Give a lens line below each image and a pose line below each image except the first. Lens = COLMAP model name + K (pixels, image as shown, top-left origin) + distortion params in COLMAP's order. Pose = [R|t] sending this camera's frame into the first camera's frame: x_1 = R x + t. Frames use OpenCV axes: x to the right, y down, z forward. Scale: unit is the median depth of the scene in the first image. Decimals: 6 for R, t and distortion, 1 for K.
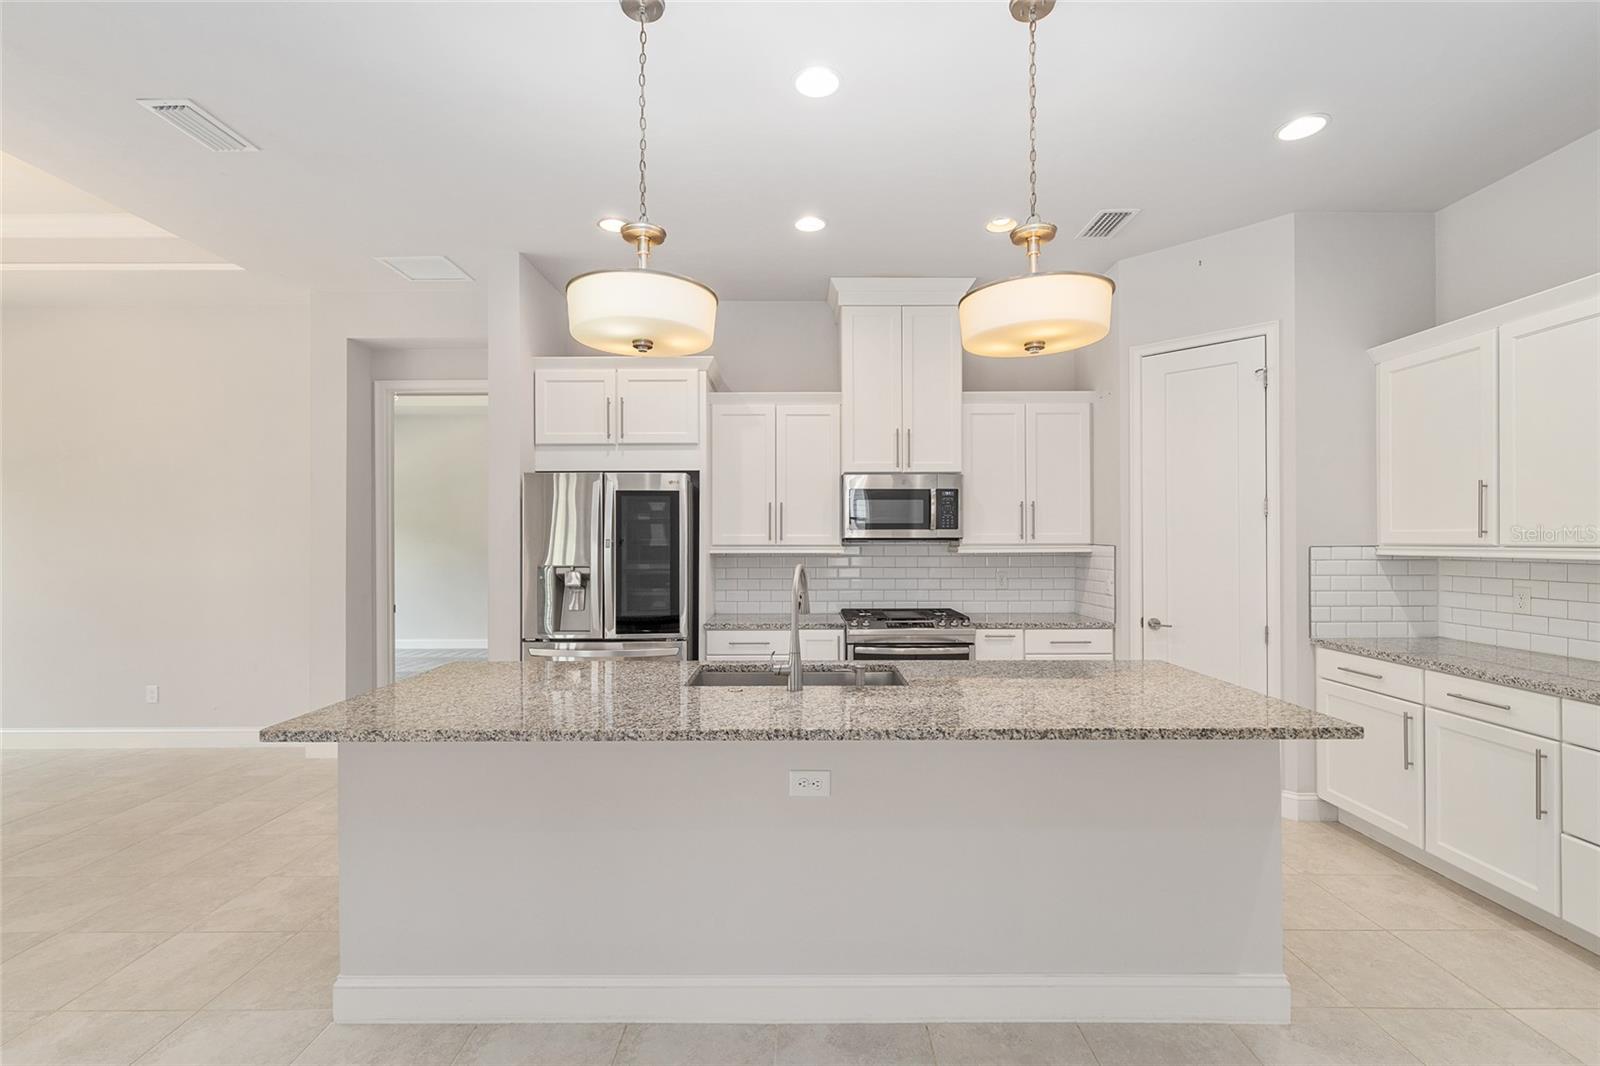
lens RADIAL K [[736.3, 0, 816.1], [0, 736.3, 535.8], [0, 0, 1]] dist [0.001496, -0.001809]
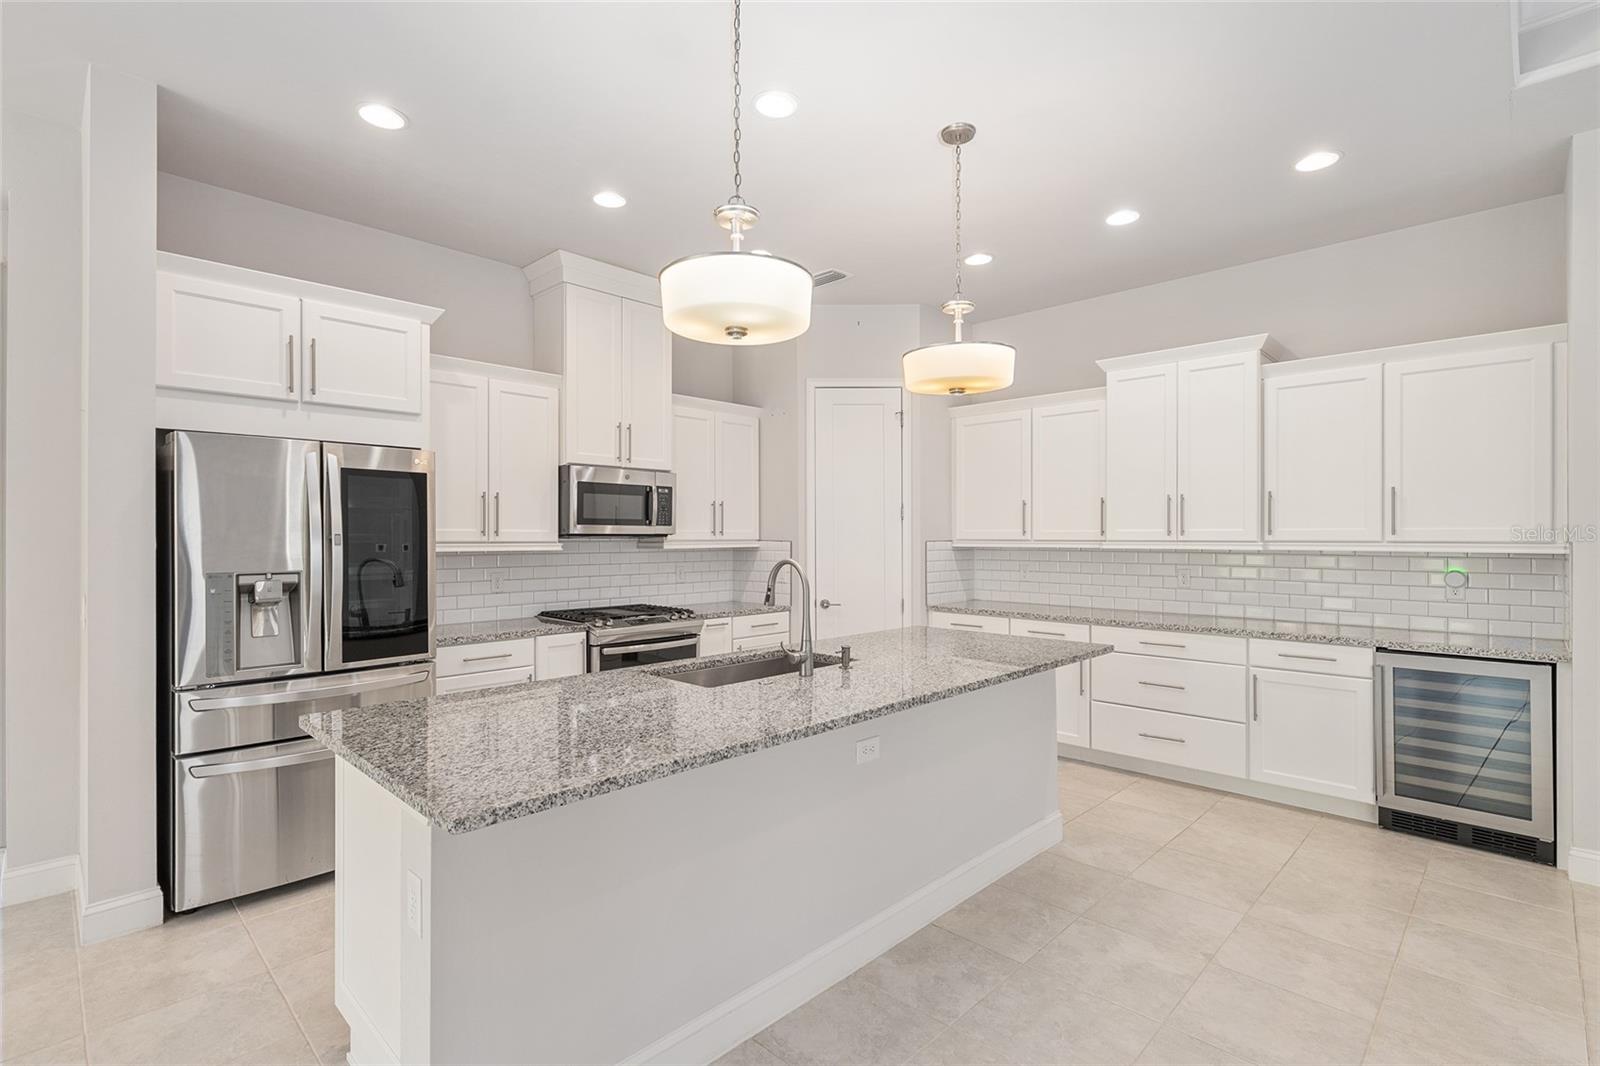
lens RADIAL K [[736.3, 0, 832.0], [0, 736.3, 533.7], [0, 0, 1]] dist [0.001496, -0.001809]
pose [[0.693576, 0.005172, 0.720365, -0.459494], [-0.005302, 0.999984, -0.002075, 0.003396], [-0.720364, -0.002380, 0.693592, 0.135528]]
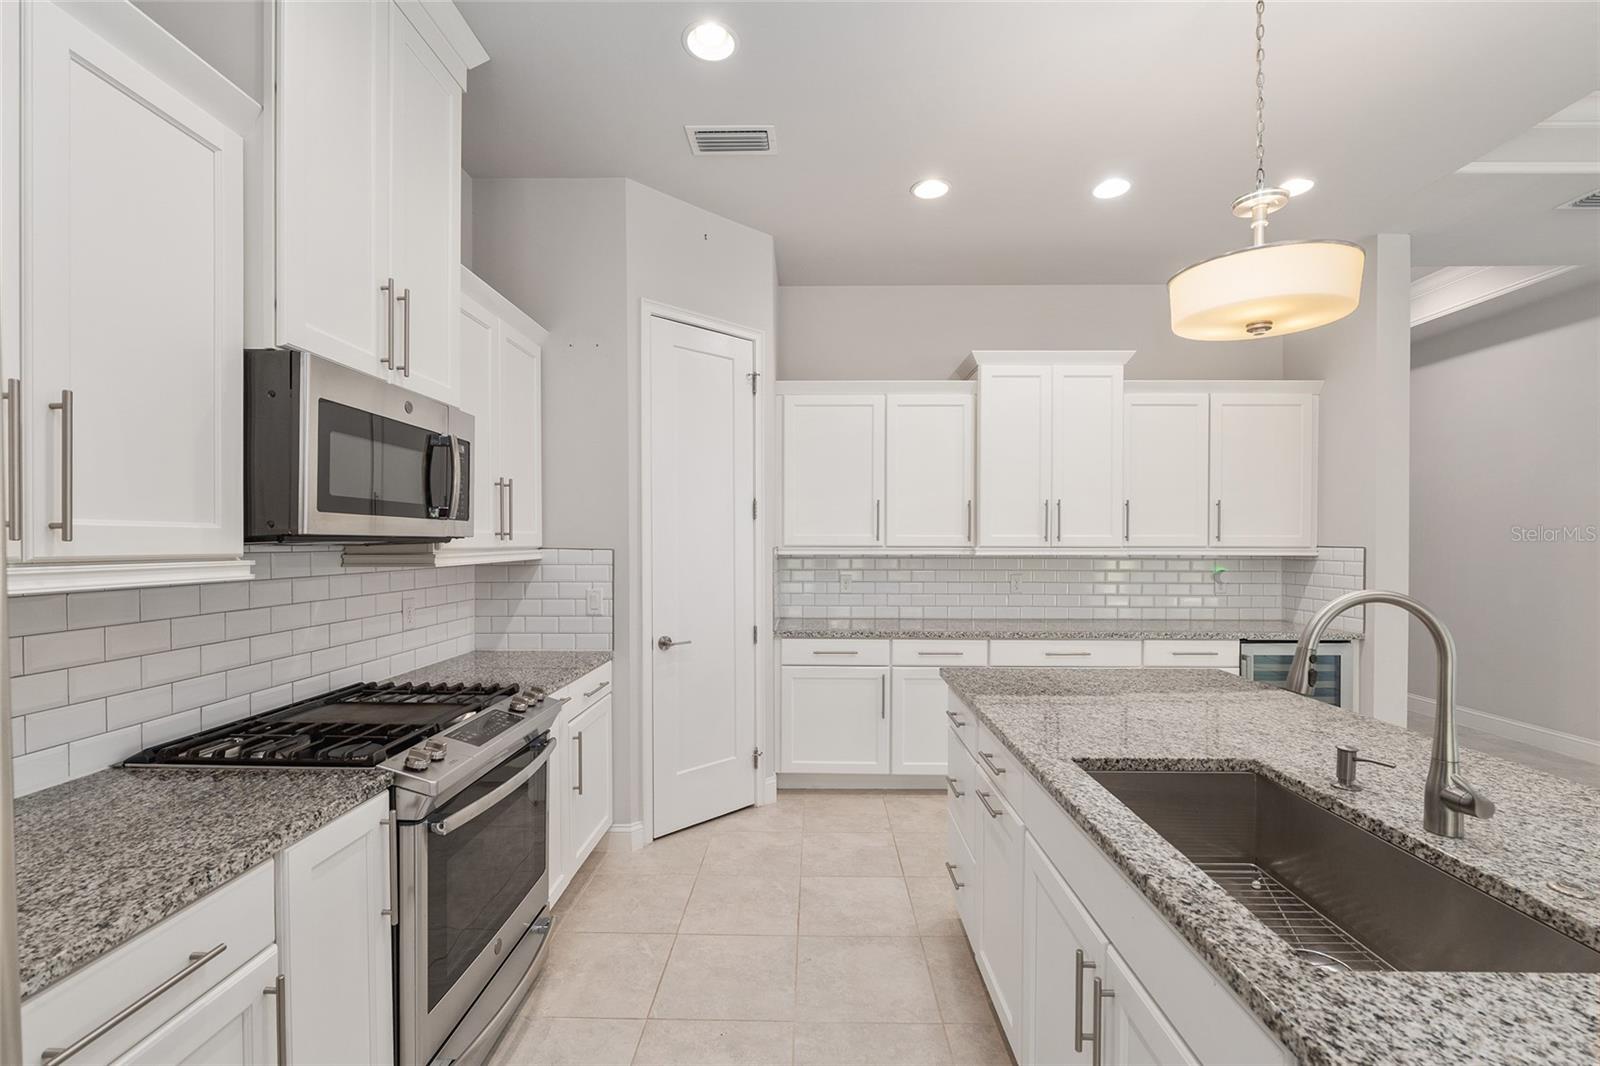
lens RADIAL K [[698.5, 0, 825.7], [0, 698.5, 546.9], [0, 0, 1]] dist [-0.002953, 0.000698]
pose [[0.007228, -0.007486, 0.999946, -0.338348], [-0.009162, 0.999930, 0.007552, 0.004816], [-0.999932, -0.009216, 0.007159, 0.866959]]
